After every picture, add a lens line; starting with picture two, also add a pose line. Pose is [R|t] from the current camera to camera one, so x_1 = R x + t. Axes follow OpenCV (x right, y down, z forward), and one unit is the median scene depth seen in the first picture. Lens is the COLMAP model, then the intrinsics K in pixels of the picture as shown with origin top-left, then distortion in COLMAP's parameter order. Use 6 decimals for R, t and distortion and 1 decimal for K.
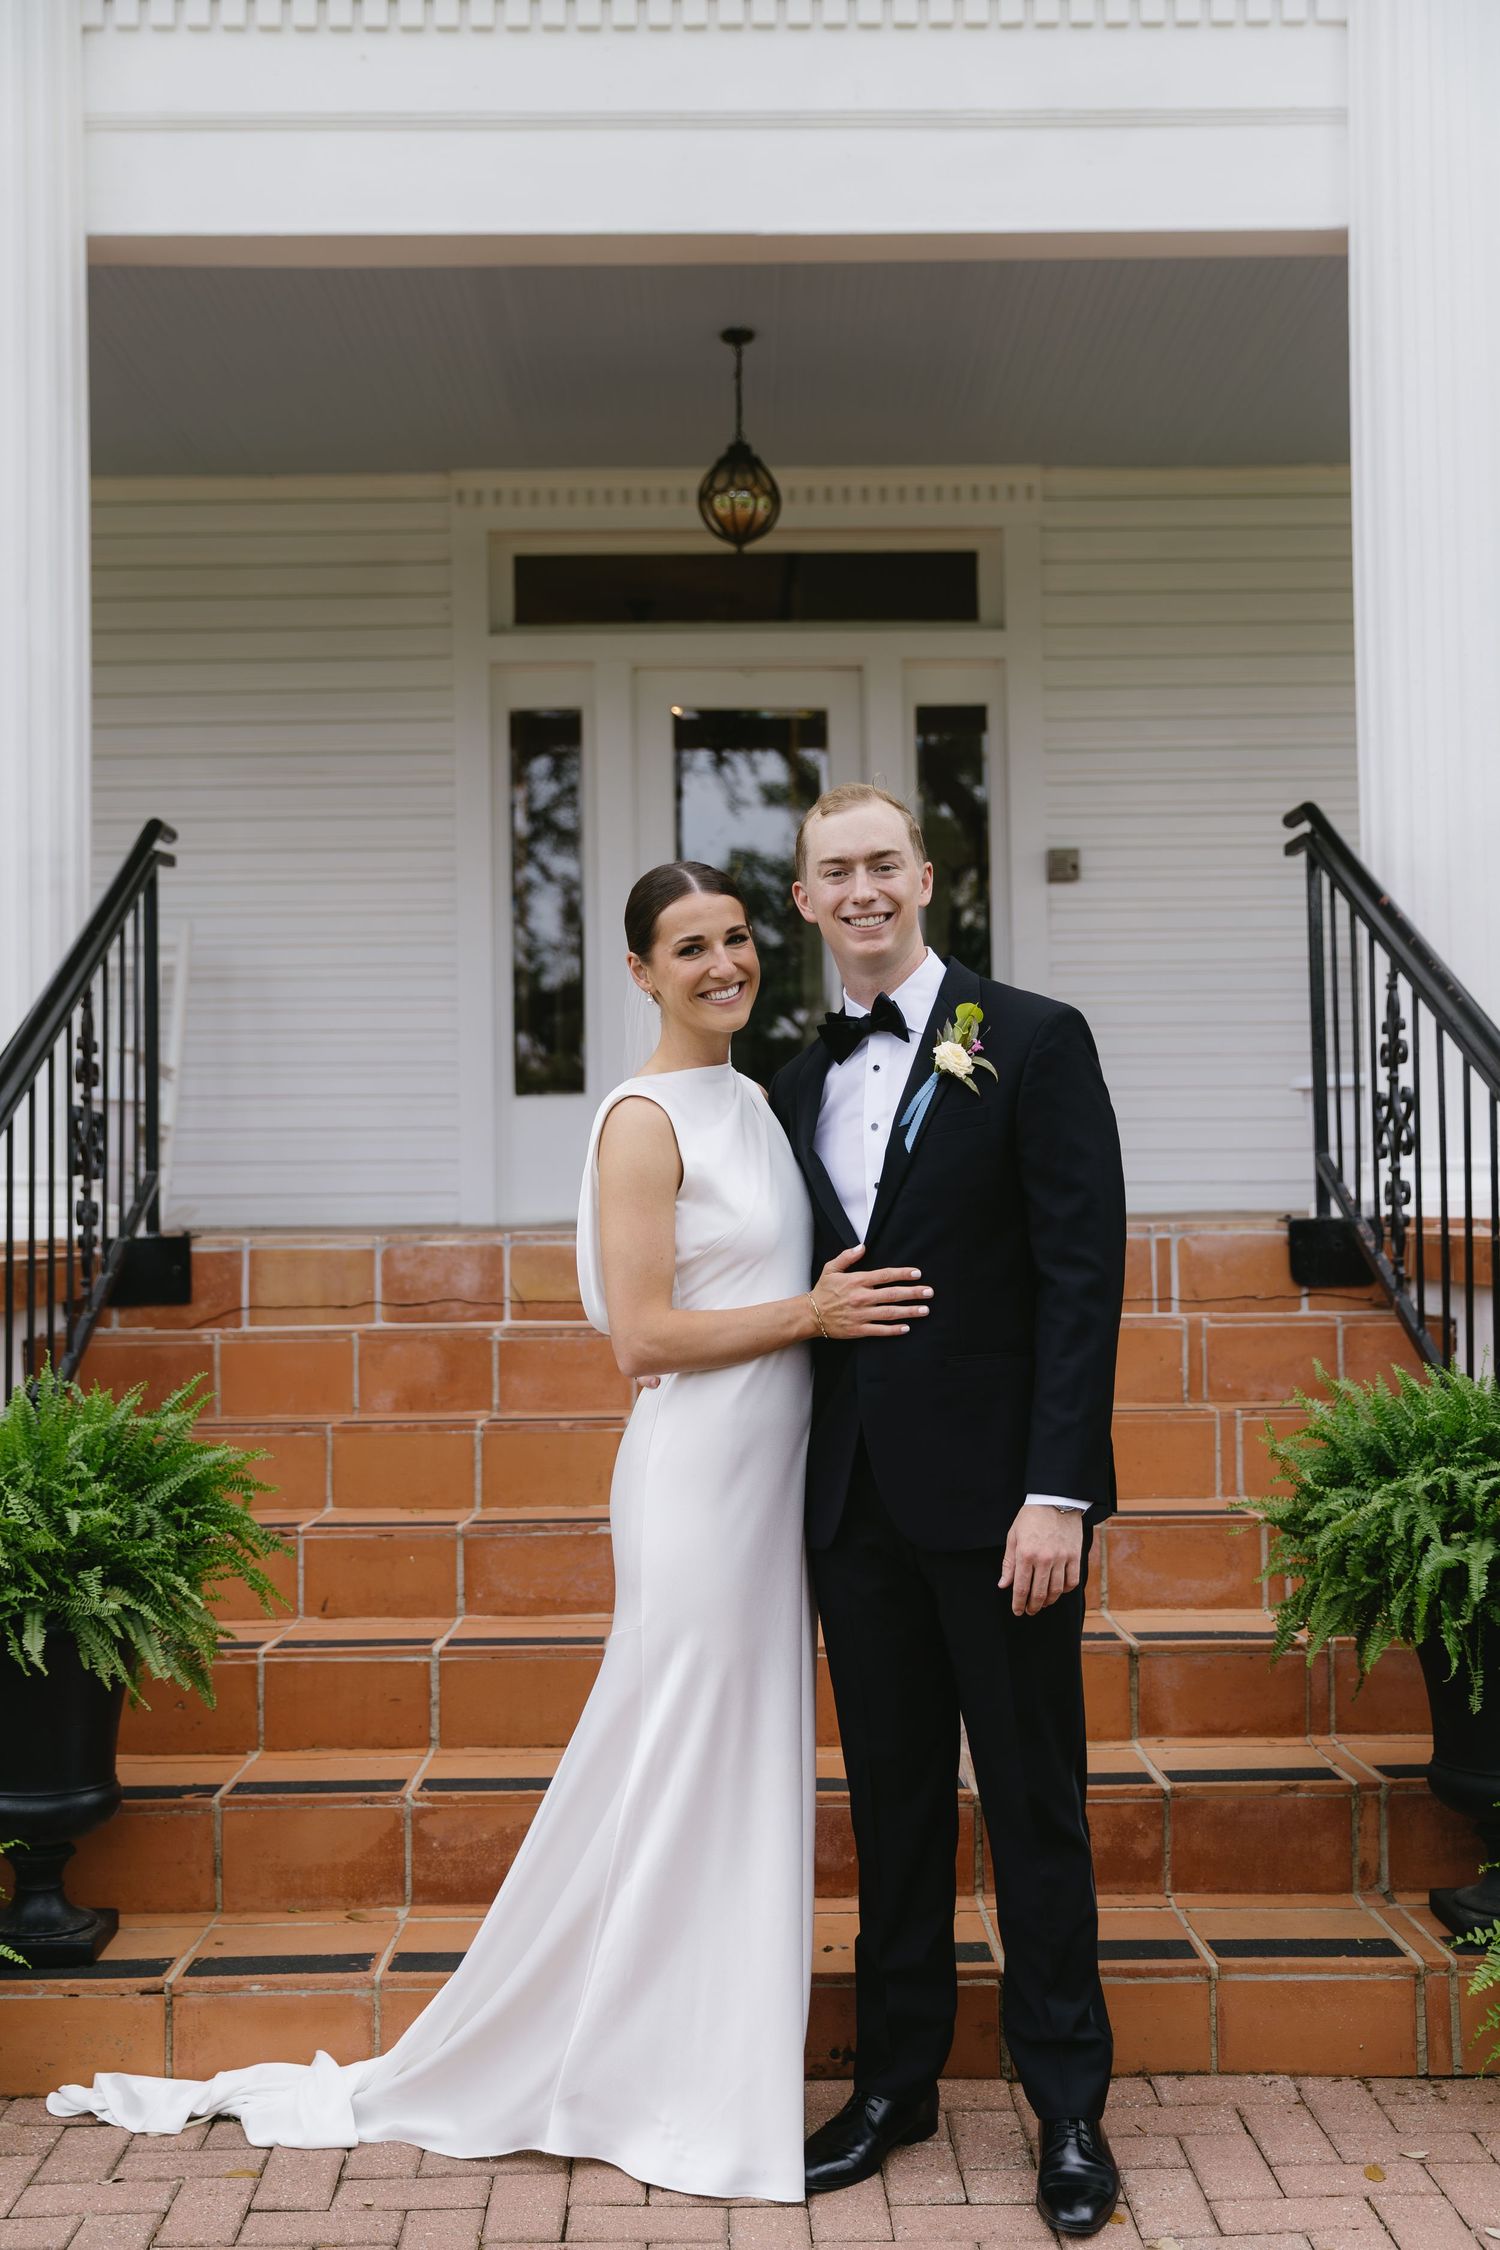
lens RADIAL K [[2702.8, 0, 750.0], [0, 2702.8, 1125.0], [0, 0, 1]] dist [-0.005063, 0.004949]
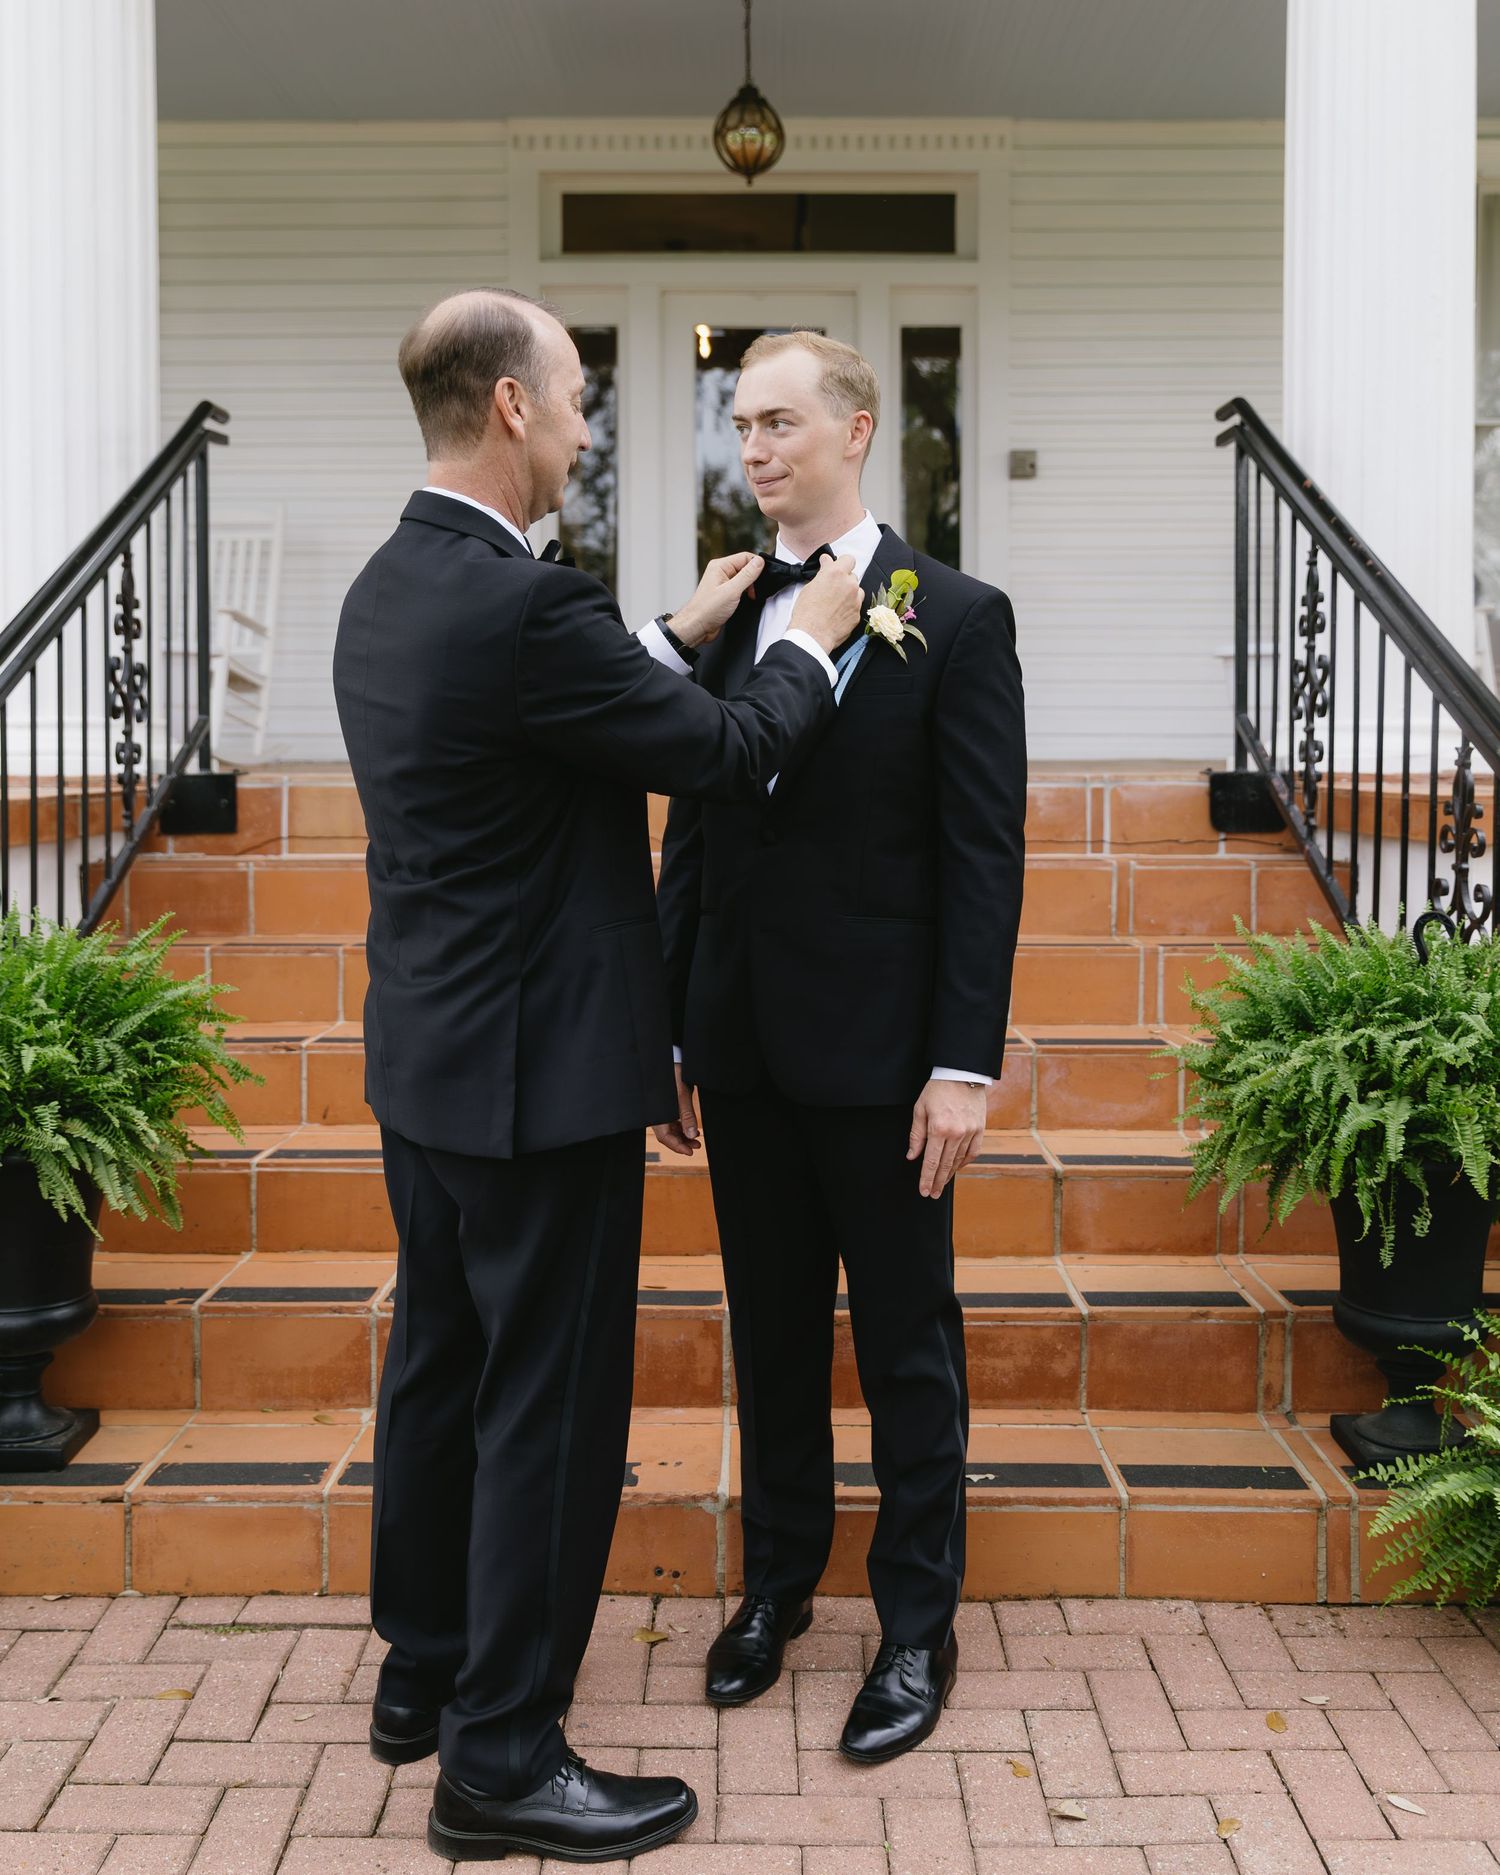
lens RADIAL K [[2042.6, 0, 757.9], [0, 2042.6, 840.5], [0, 0, 1]] dist [-0.000974, -0.013826]
pose [[0.999783, 0.014458, -0.014973, 0.027985], [-0.013248, 0.996867, 0.077985, -0.000603], [0.016053, -0.077769, 0.996842, 0.168675]]
